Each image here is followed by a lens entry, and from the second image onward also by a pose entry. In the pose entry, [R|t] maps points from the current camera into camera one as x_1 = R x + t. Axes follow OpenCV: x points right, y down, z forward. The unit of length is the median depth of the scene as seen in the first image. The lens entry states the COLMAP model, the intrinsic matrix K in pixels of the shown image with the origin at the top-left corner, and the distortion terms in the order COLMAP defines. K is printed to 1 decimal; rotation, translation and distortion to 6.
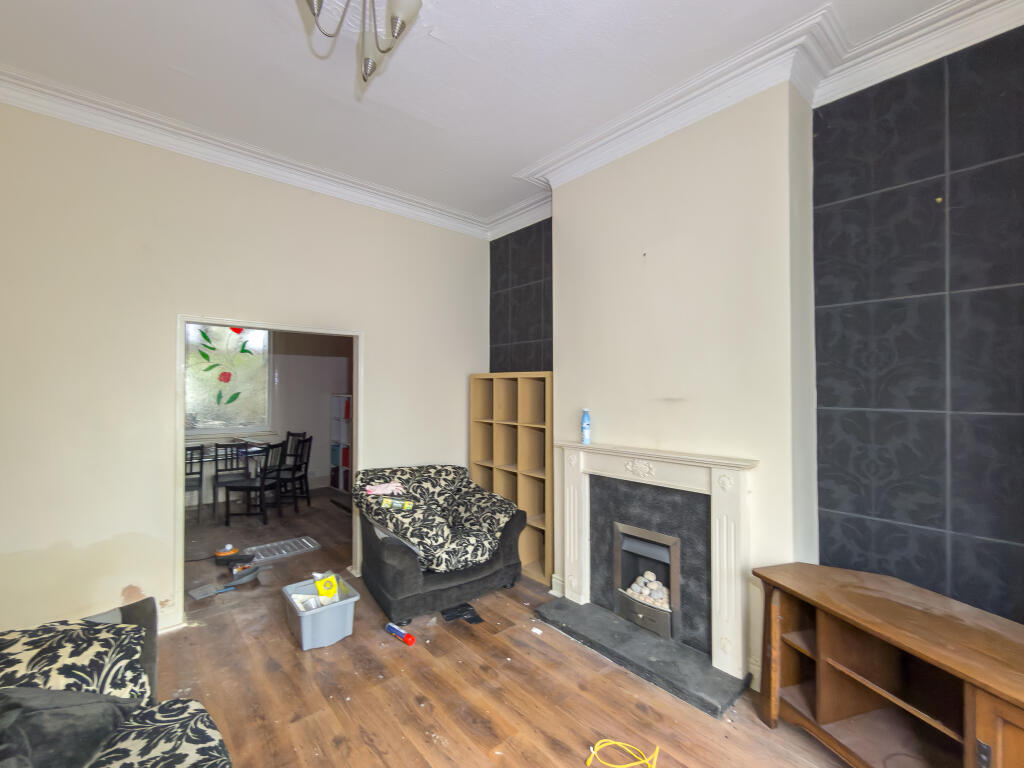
lens RADIAL K [[446.3, 0, 512.0], [0, 446.3, 384.0], [0, 0, 1]] dist [-0.000854, -0.000218]
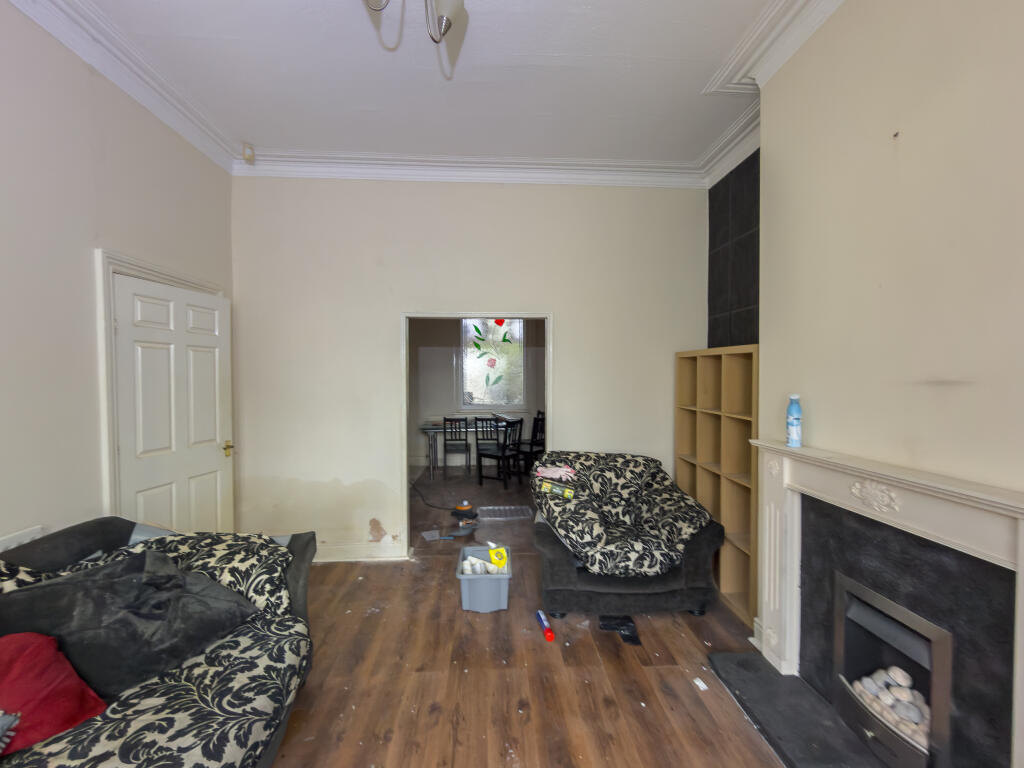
lens RADIAL K [[431.2, 0, 512.0], [0, 431.2, 384.0], [0, 0, 1]] dist [-0.000690, -0.000396]
pose [[0.791826, 0.009884, -0.610667, 0.234934], [0.011456, 0.999453, 0.031031, 0.012506], [0.610640, -0.031567, 0.791279, 0.224677]]
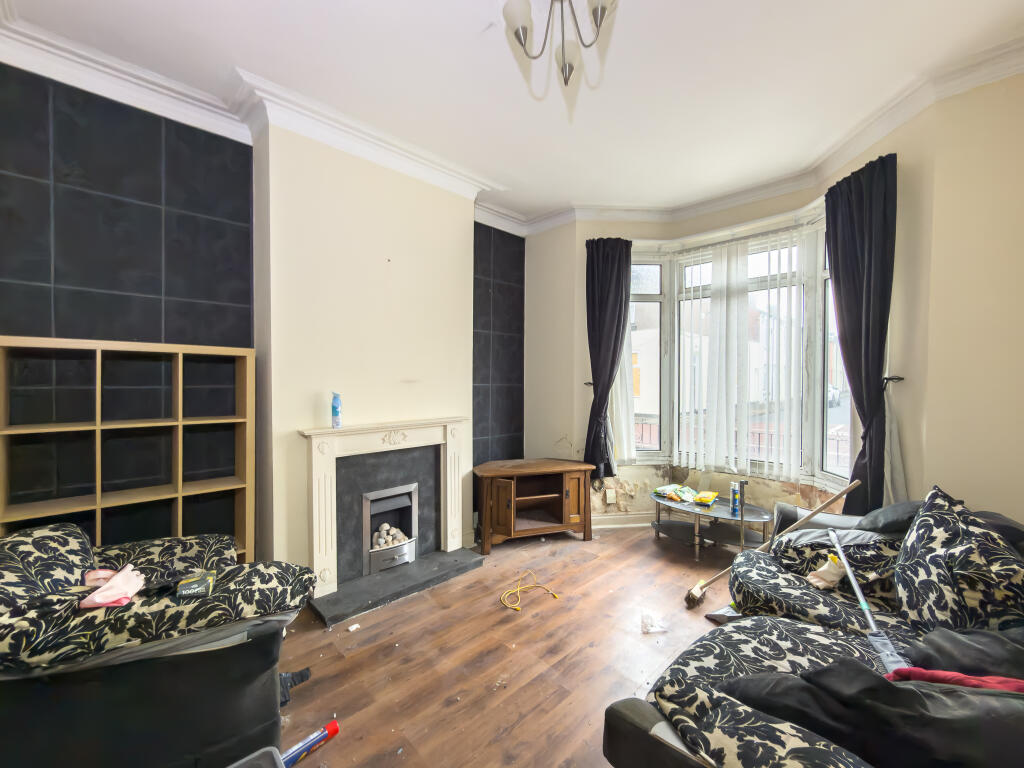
lens RADIAL K [[421.1, 0, 512.0], [0, 421.1, 384.0], [0, 0, 1]] dist [-0.000635, -0.000230]
pose [[-0.054080, -0.017625, 0.998381, -0.809112], [-0.018947, 0.999682, 0.016622, 0.015340], [-0.998357, -0.018017, -0.054397, 0.692370]]
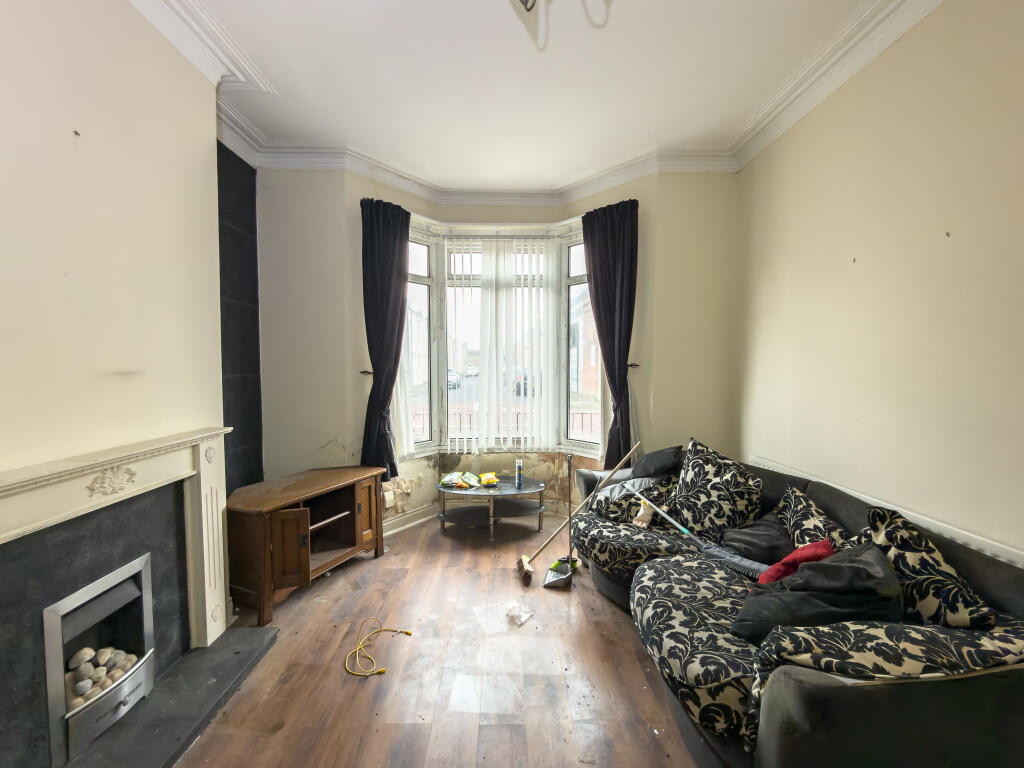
lens RADIAL K [[431.2, 0, 512.0], [0, 431.2, 384.0], [0, 0, 1]] dist [-0.000690, -0.000396]
pose [[-0.767826, -0.030920, 0.639912, -0.506922], [-0.011716, 0.999345, 0.034230, 0.019070], [-0.640552, 0.018785, -0.767685, 1.024815]]
